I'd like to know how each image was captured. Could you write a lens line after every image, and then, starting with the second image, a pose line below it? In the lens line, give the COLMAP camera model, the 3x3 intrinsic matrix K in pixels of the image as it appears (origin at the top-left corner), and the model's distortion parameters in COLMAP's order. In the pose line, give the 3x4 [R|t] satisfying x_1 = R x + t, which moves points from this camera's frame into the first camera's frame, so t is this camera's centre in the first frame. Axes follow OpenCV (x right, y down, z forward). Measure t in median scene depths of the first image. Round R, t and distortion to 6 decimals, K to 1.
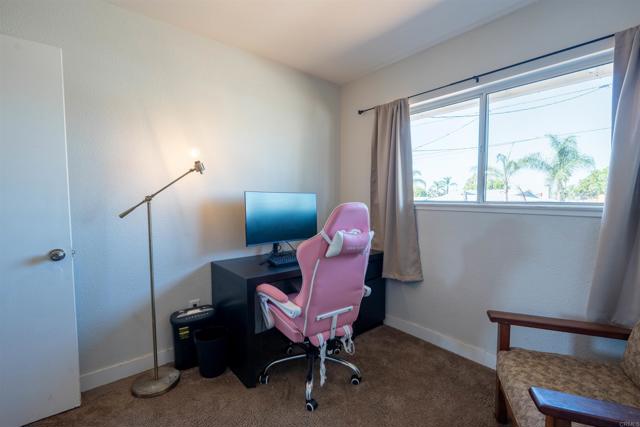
lens RADIAL K [[282.3, 0, 319.5], [0, 282.3, 214.5], [0, 0, 1]] dist [-0.012407, 0.003154]
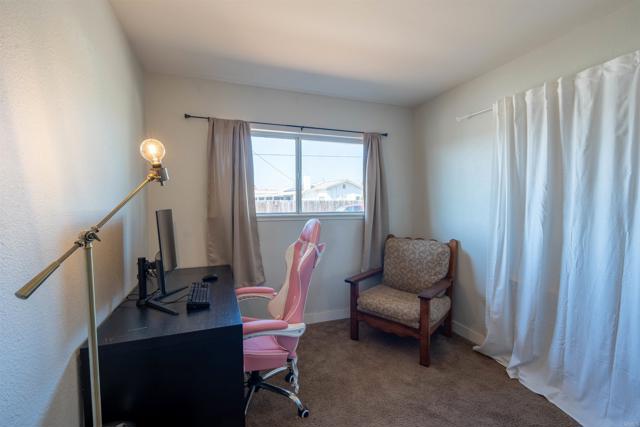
lens RADIAL K [[282.3, 0, 319.5], [0, 282.3, 214.5], [0, 0, 1]] dist [-0.012407, 0.003154]
pose [[0.320410, -0.046869, 0.946119, -0.751216], [0.059082, 0.997819, 0.029421, -0.070722], [-0.945435, 0.046472, 0.322480, 0.434333]]
